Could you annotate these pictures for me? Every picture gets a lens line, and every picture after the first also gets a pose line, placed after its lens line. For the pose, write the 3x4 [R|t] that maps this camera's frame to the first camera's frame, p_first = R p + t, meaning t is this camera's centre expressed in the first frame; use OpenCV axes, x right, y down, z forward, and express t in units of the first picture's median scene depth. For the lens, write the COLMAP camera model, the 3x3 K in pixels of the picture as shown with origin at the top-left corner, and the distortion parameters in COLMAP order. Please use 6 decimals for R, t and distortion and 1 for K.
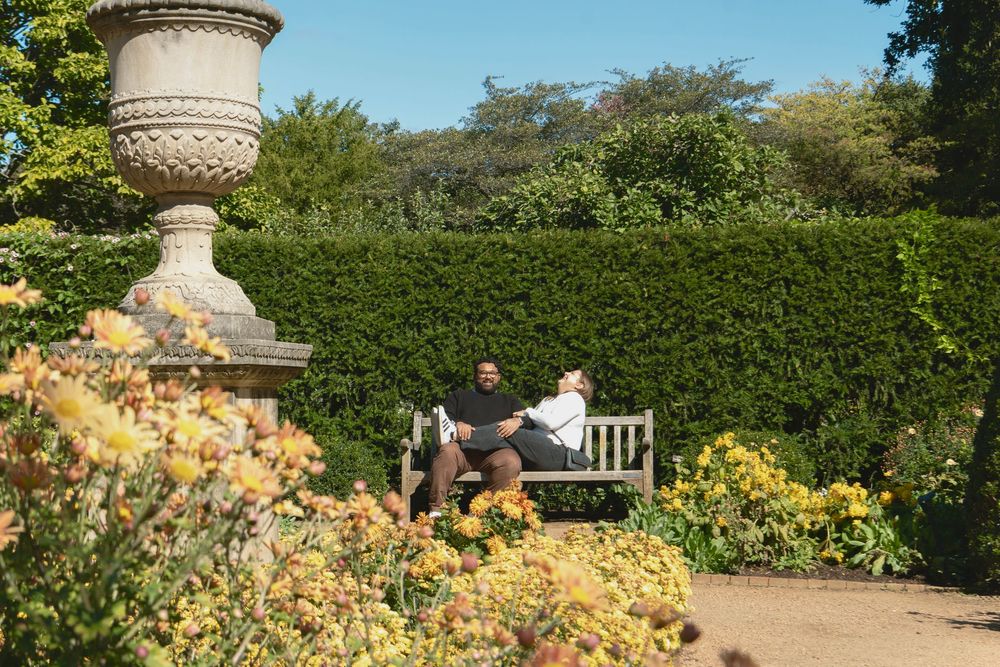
lens RADIAL K [[1731.4, 0, 499.8], [0, 1731.4, 335.0], [0, 0, 1]] dist [0.082519, 0.000000]
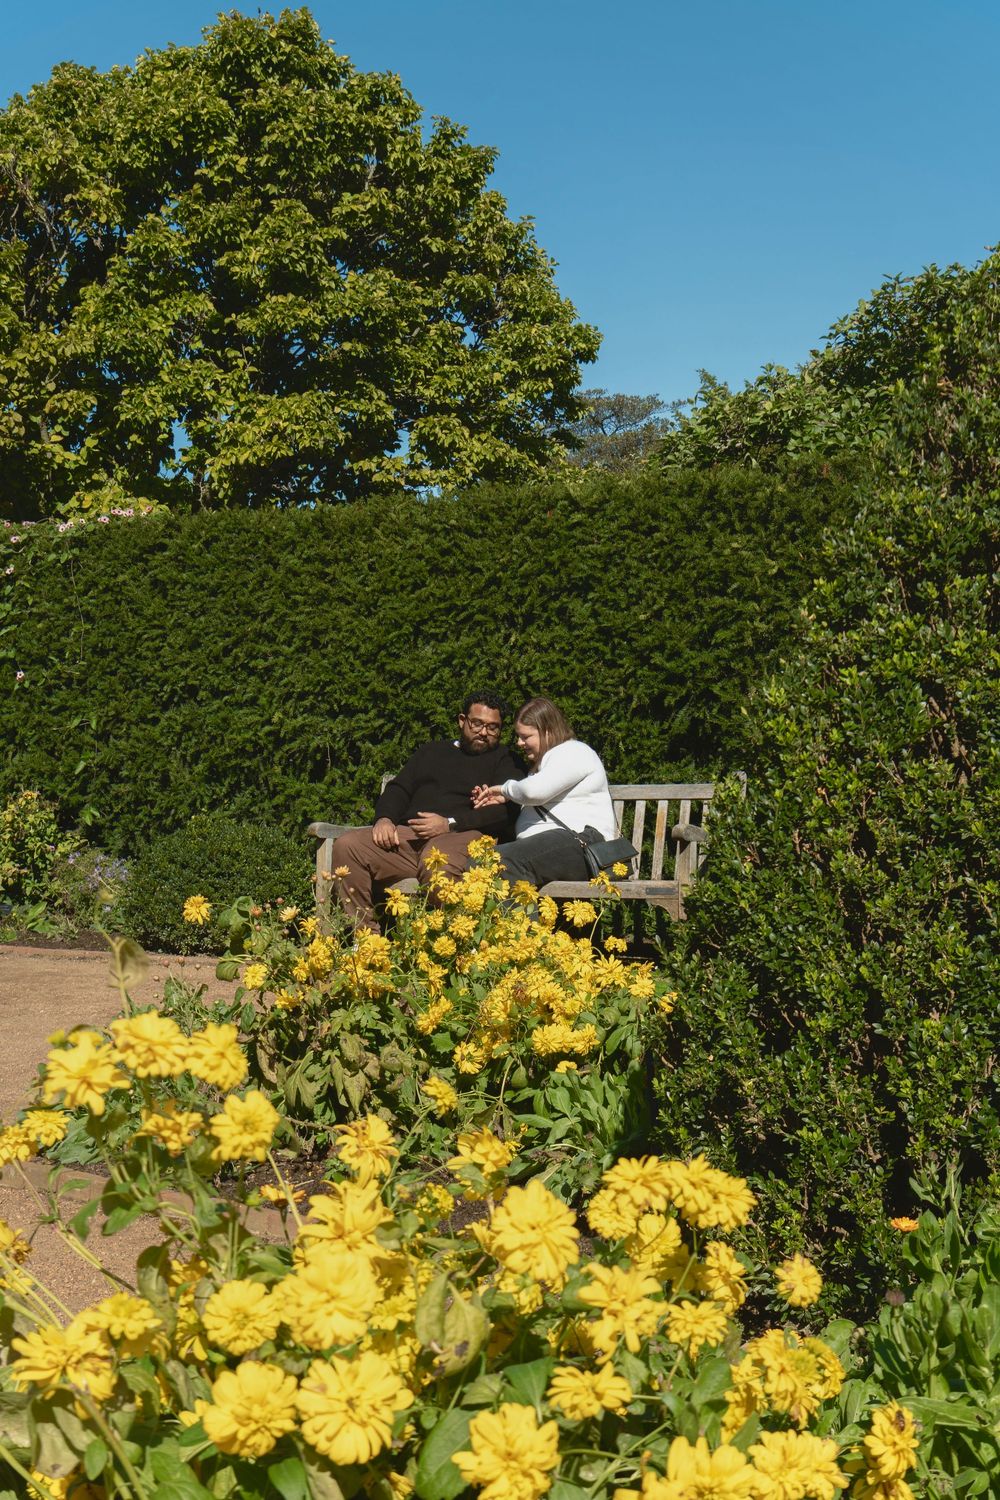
lens RADIAL K [[1956.2, 0, 499.6], [0, 1956.2, 747.7], [0, 0, 1]] dist [0.026373, 0.000000]
pose [[0.928989, -0.008779, -0.370003, 0.234110], [0.023022, 0.999153, 0.034094, 0.010946], [0.369390, -0.040191, 0.928405, 0.350066]]
